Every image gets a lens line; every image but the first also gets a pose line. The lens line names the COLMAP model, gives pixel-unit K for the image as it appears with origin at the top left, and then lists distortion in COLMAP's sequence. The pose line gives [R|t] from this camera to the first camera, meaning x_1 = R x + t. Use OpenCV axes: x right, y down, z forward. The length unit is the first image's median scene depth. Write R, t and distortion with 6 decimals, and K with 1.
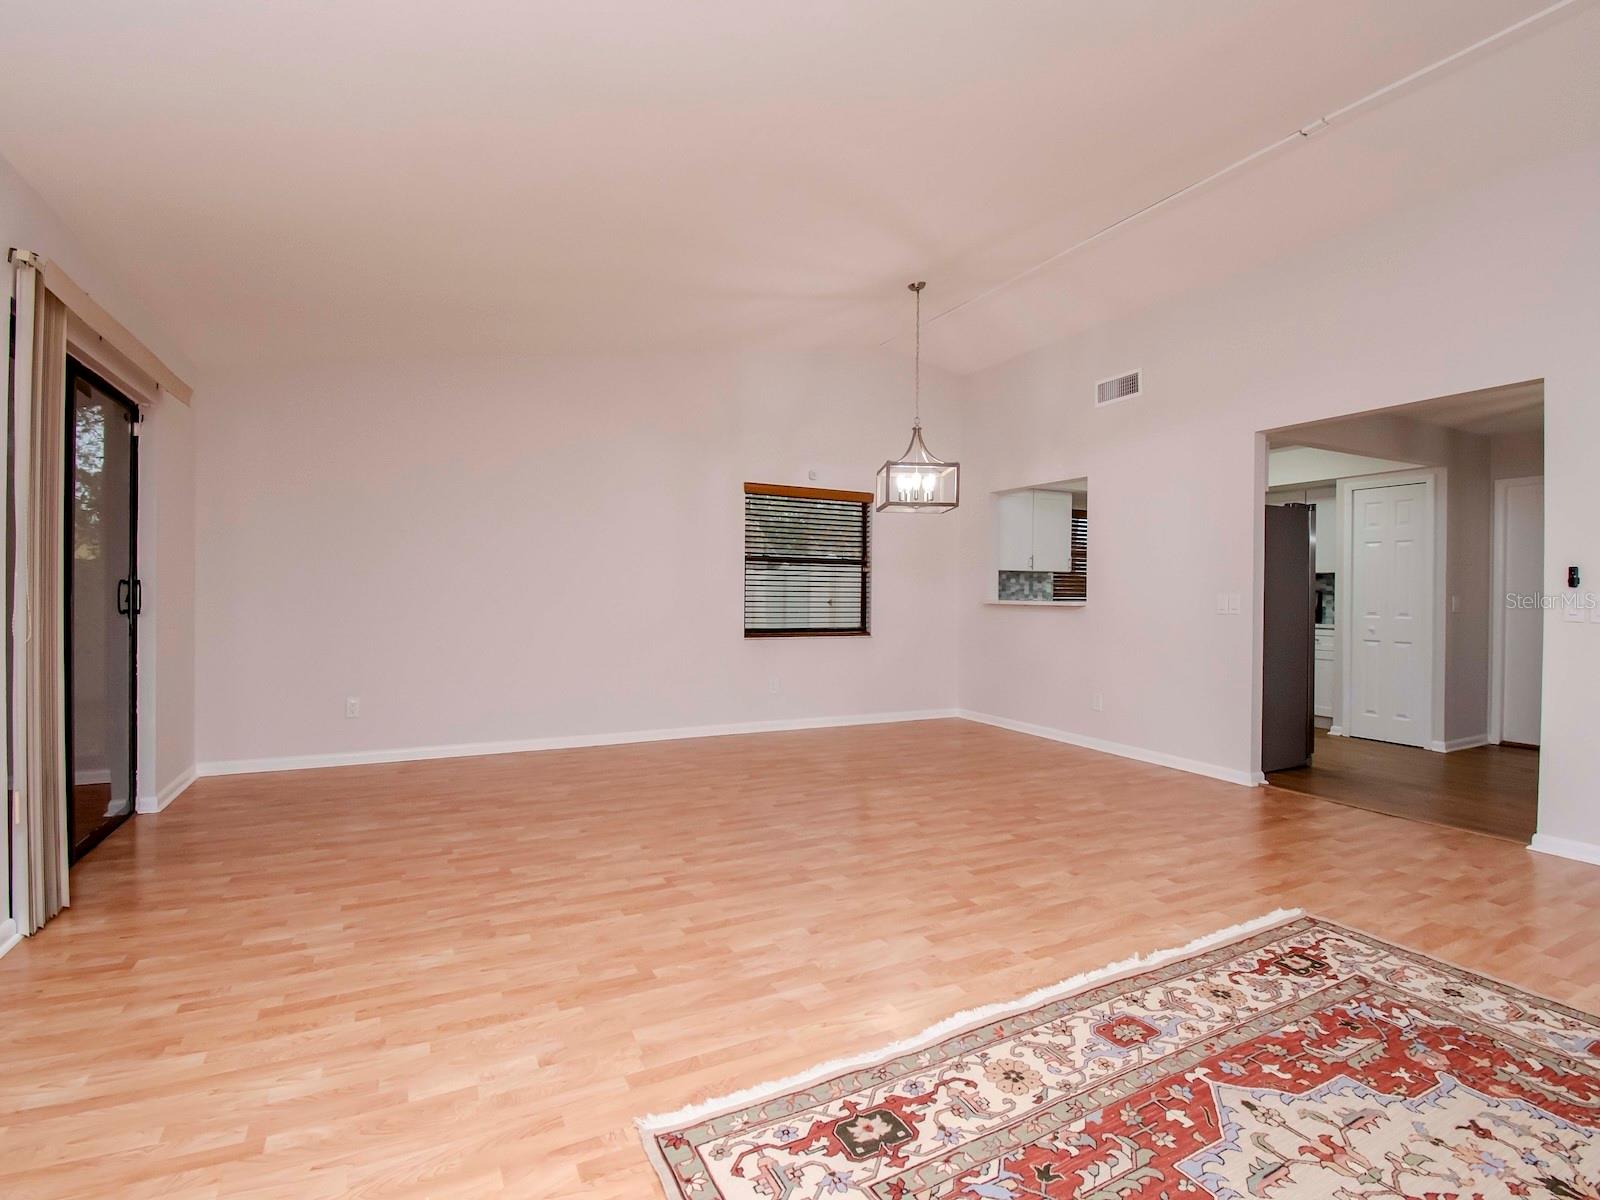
lens RADIAL K [[752.6, 0, 807.5], [0, 752.6, 581.4], [0, 0, 1]] dist [0.001445, -0.017105]
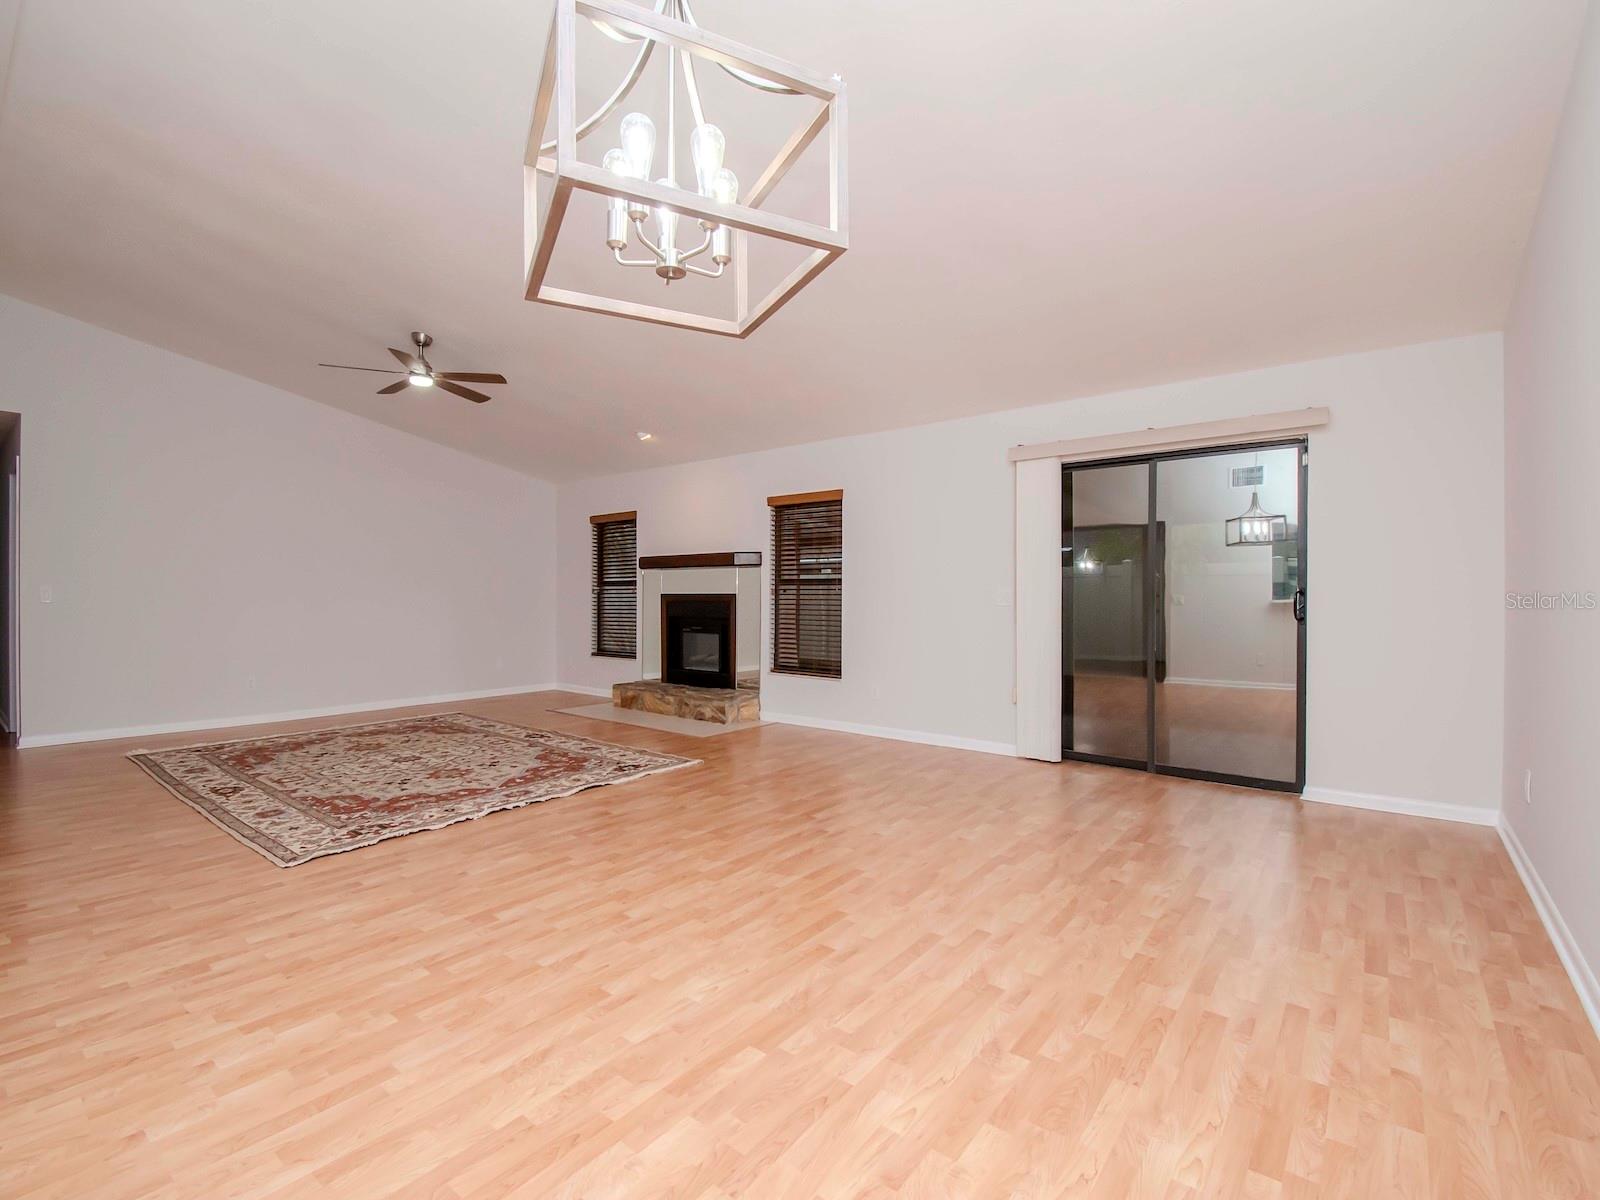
lens RADIAL K [[740.3, 0, 803.6], [0, 740.3, 597.9], [0, 0, 1]] dist [0.027396, -0.028604]
pose [[-0.913271, -0.009302, -0.407245, 0.517330], [-0.002234, 0.999839, -0.017829, 0.054421], [0.407345, -0.015373, -0.913145, 3.129863]]
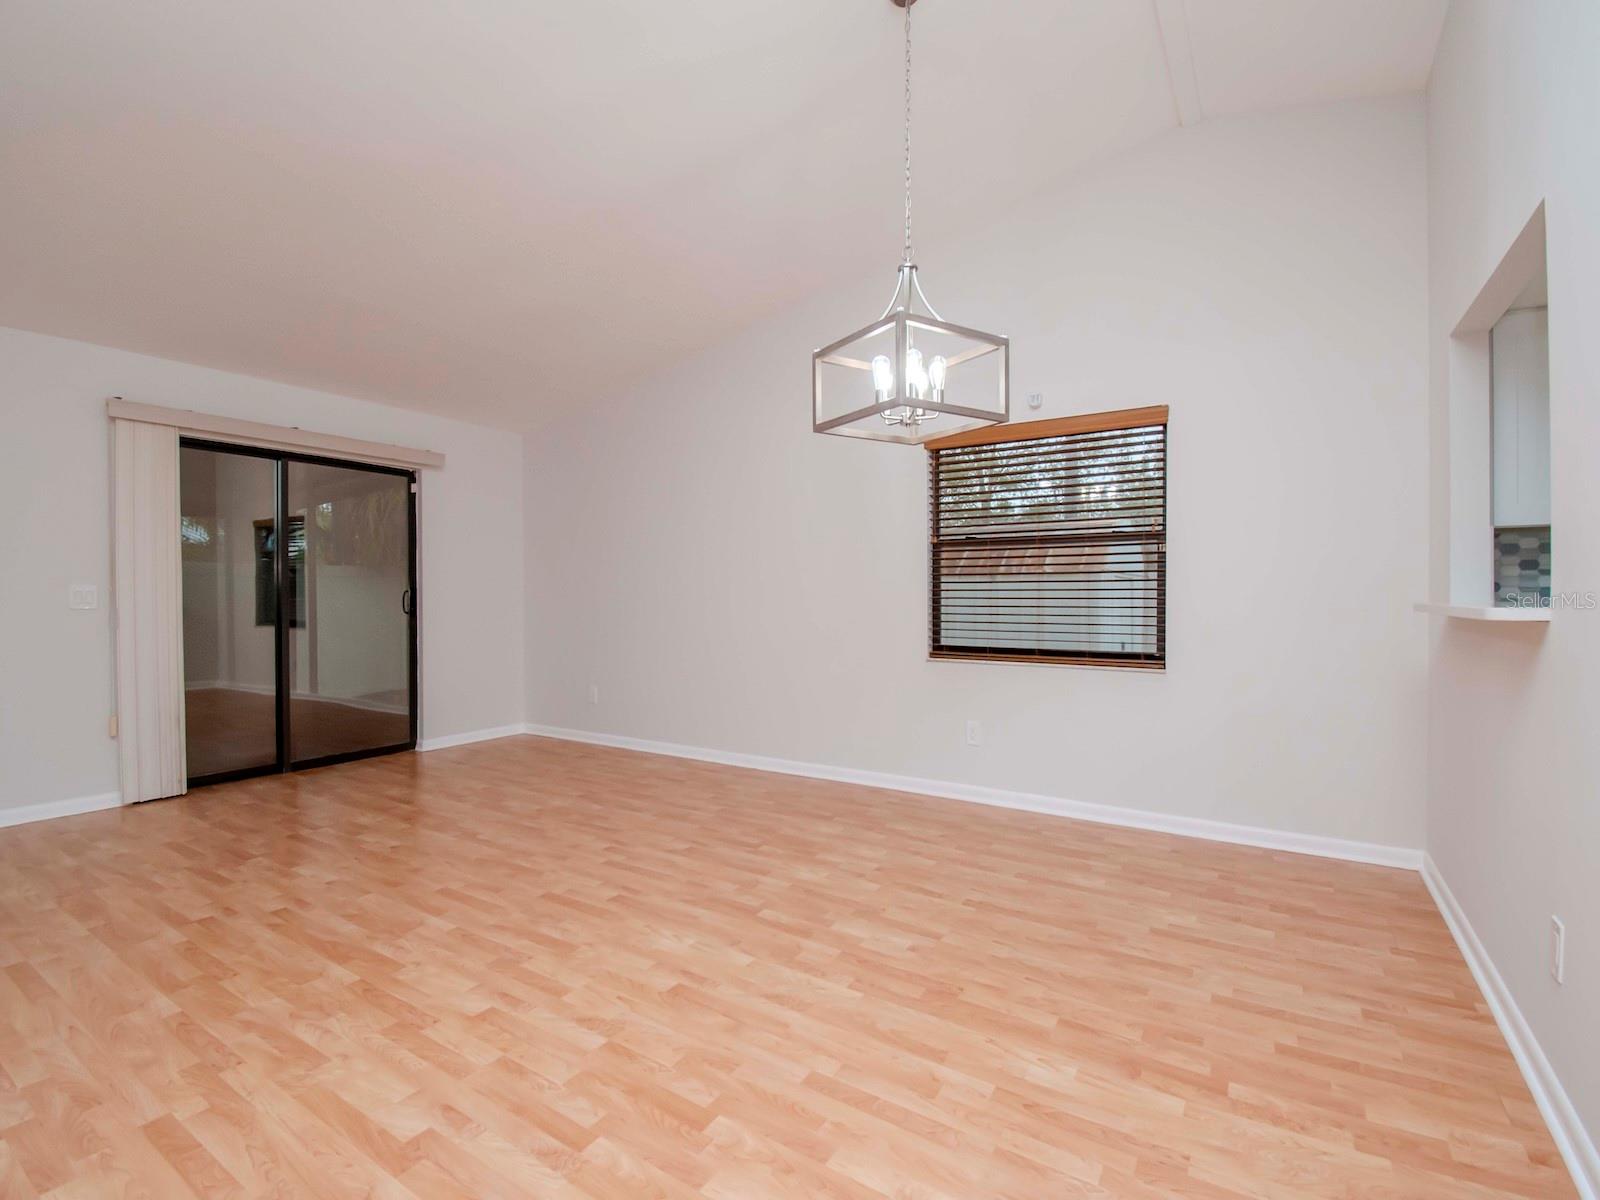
lens RADIAL K [[719.2, 0, 807.3], [0, 719.2, 602.6], [0, 0, 1]] dist [0.015904, -0.023555]
pose [[0.515618, -0.002176, -0.856816, 1.309359], [0.022614, 0.999683, 0.011069, 0.040800], [0.856520, -0.025084, 0.515504, 1.704155]]
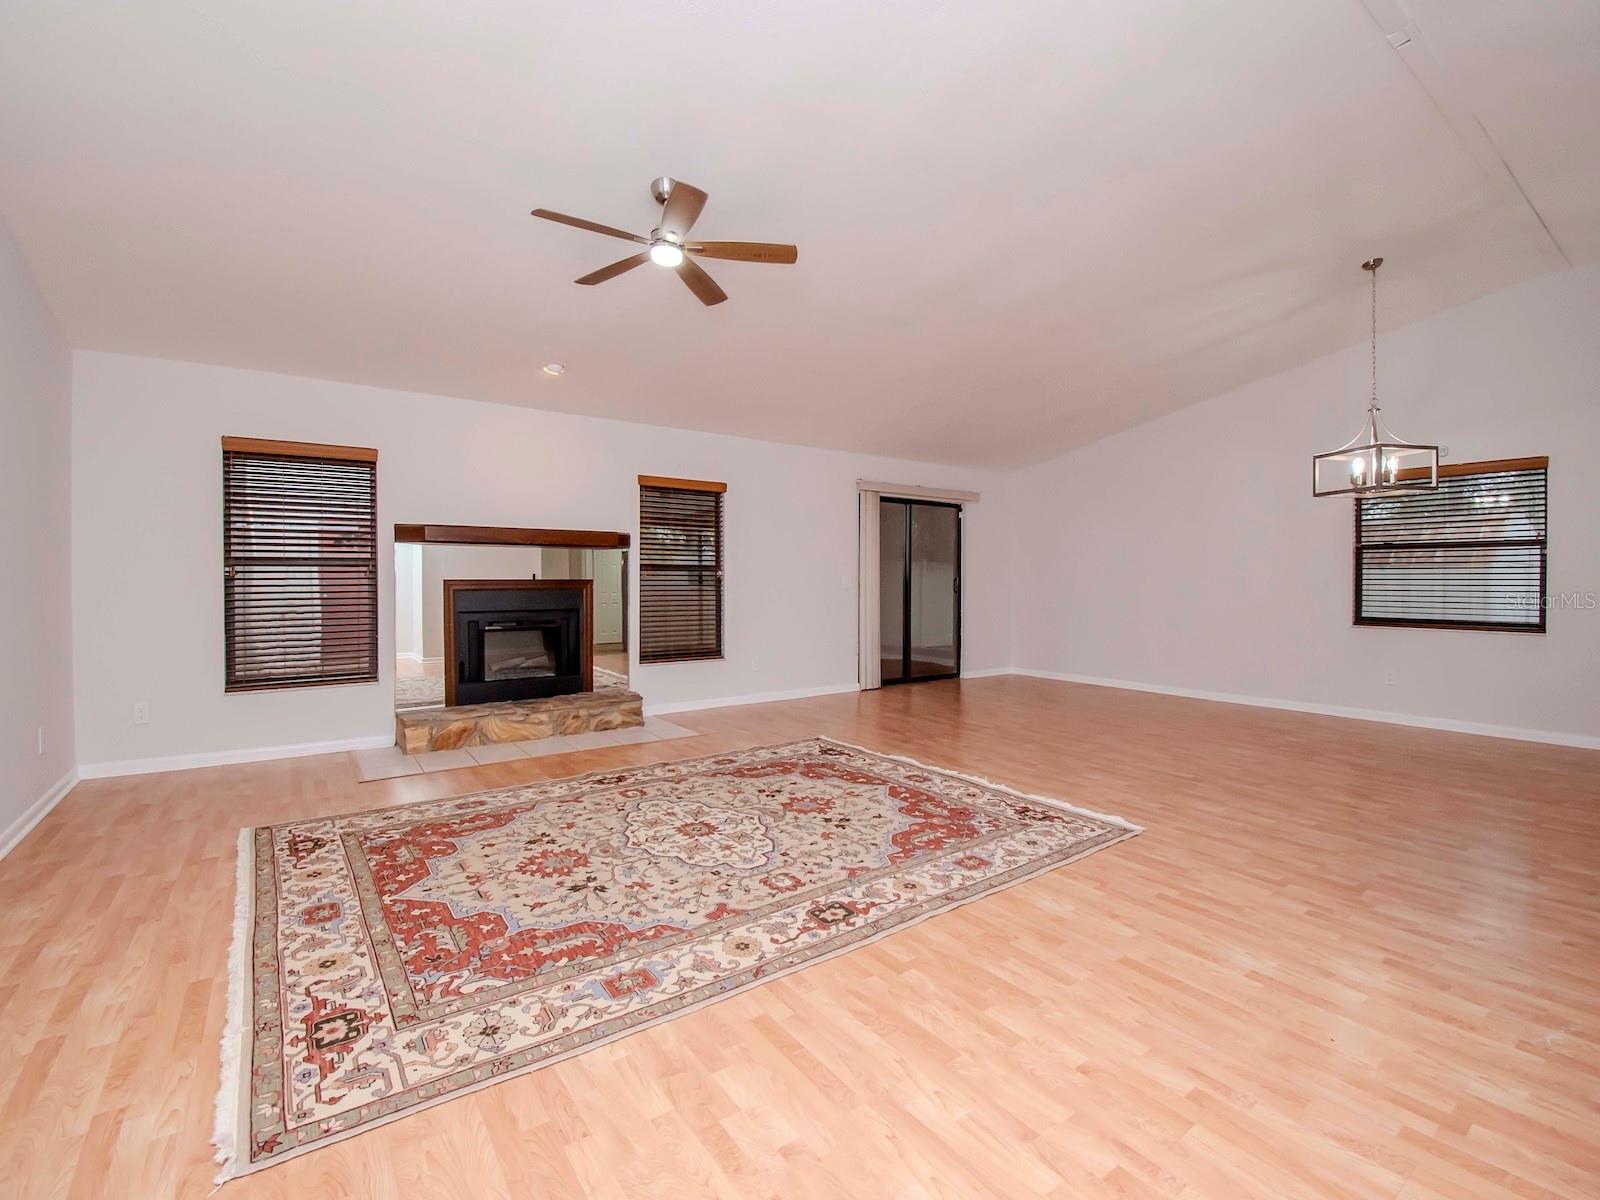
lens RADIAL K [[717.4, 0, 819.2], [0, 717.4, 590.0], [0, 0, 1]] dist [0.013919, -0.023021]
pose [[0.173210, 0.005415, -0.984870, 2.318906], [0.019488, 0.999770, 0.008925, 0.010183], [0.984692, -0.020739, 0.173064, 0.325543]]
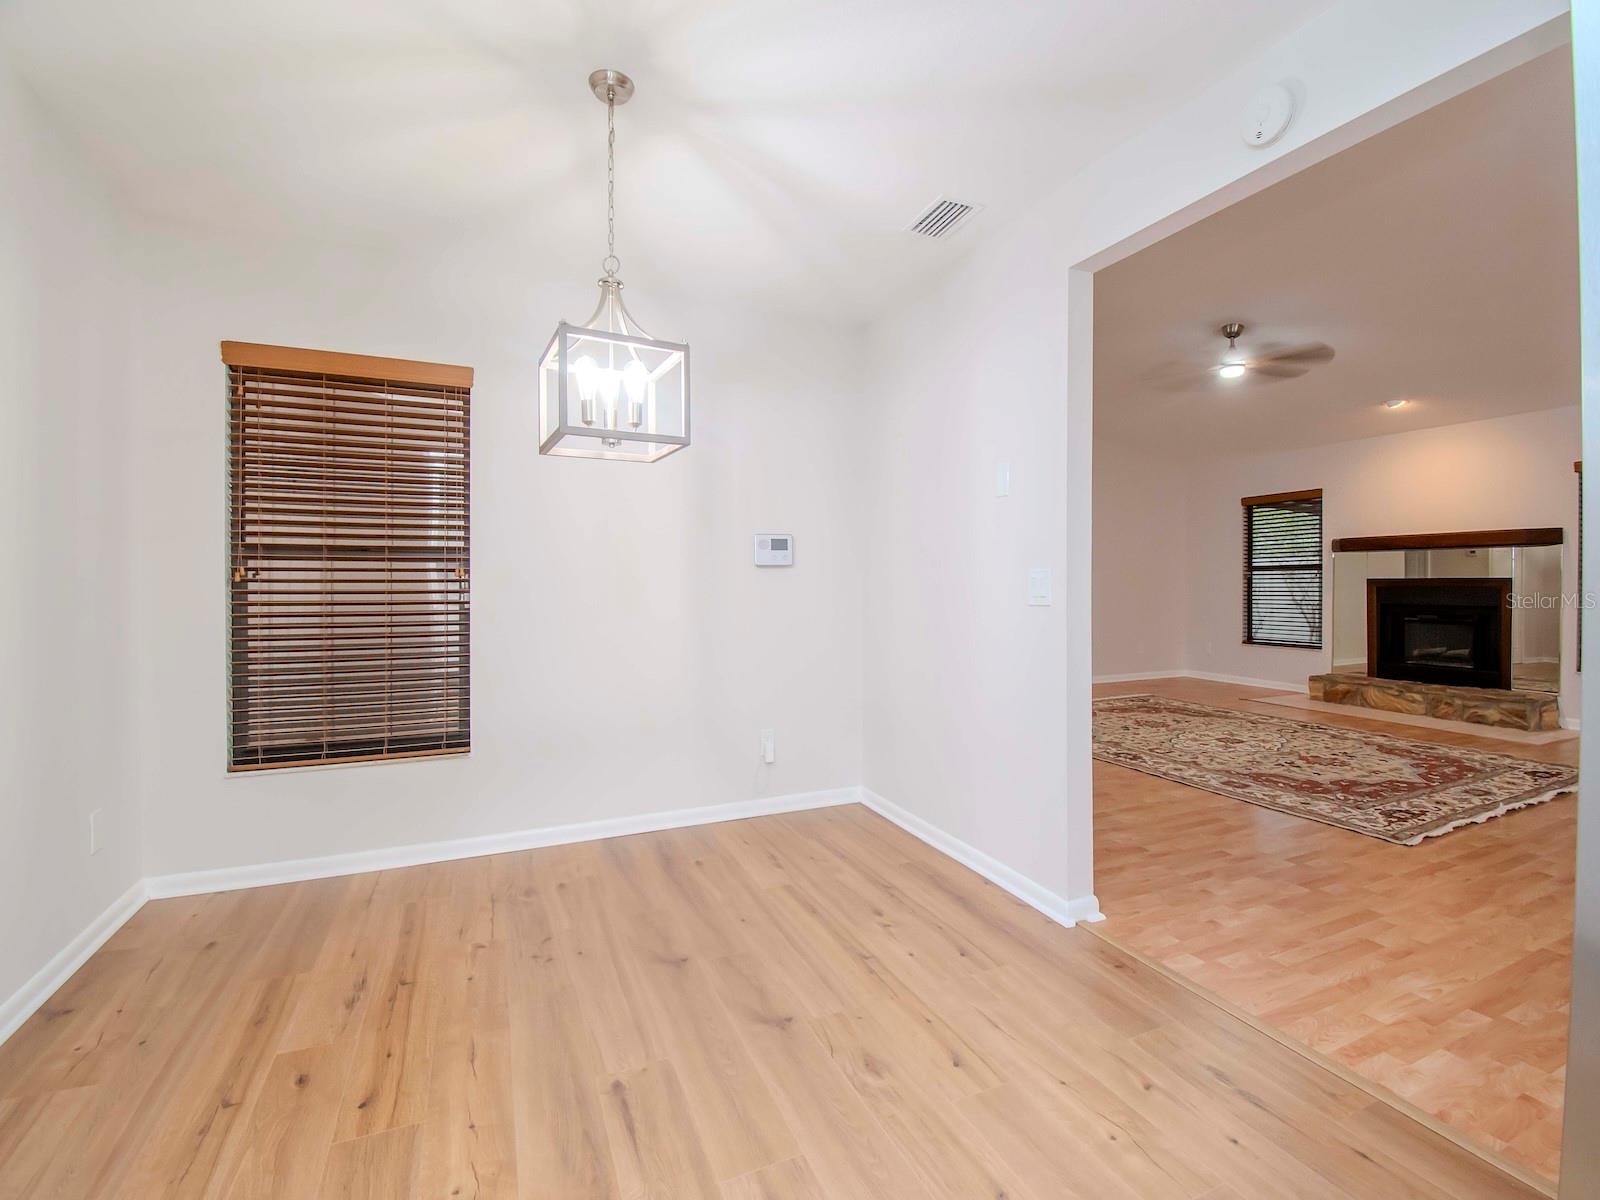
lens RADIAL K [[740.3, 0, 803.6], [0, 740.3, 597.9], [0, 0, 1]] dist [0.027396, -0.028604]
pose [[-0.999322, -0.010849, 0.035183, 2.071780], [-0.010688, 0.999932, 0.004761, 0.067787], [-0.035232, 0.004382, -0.999370, 2.899681]]
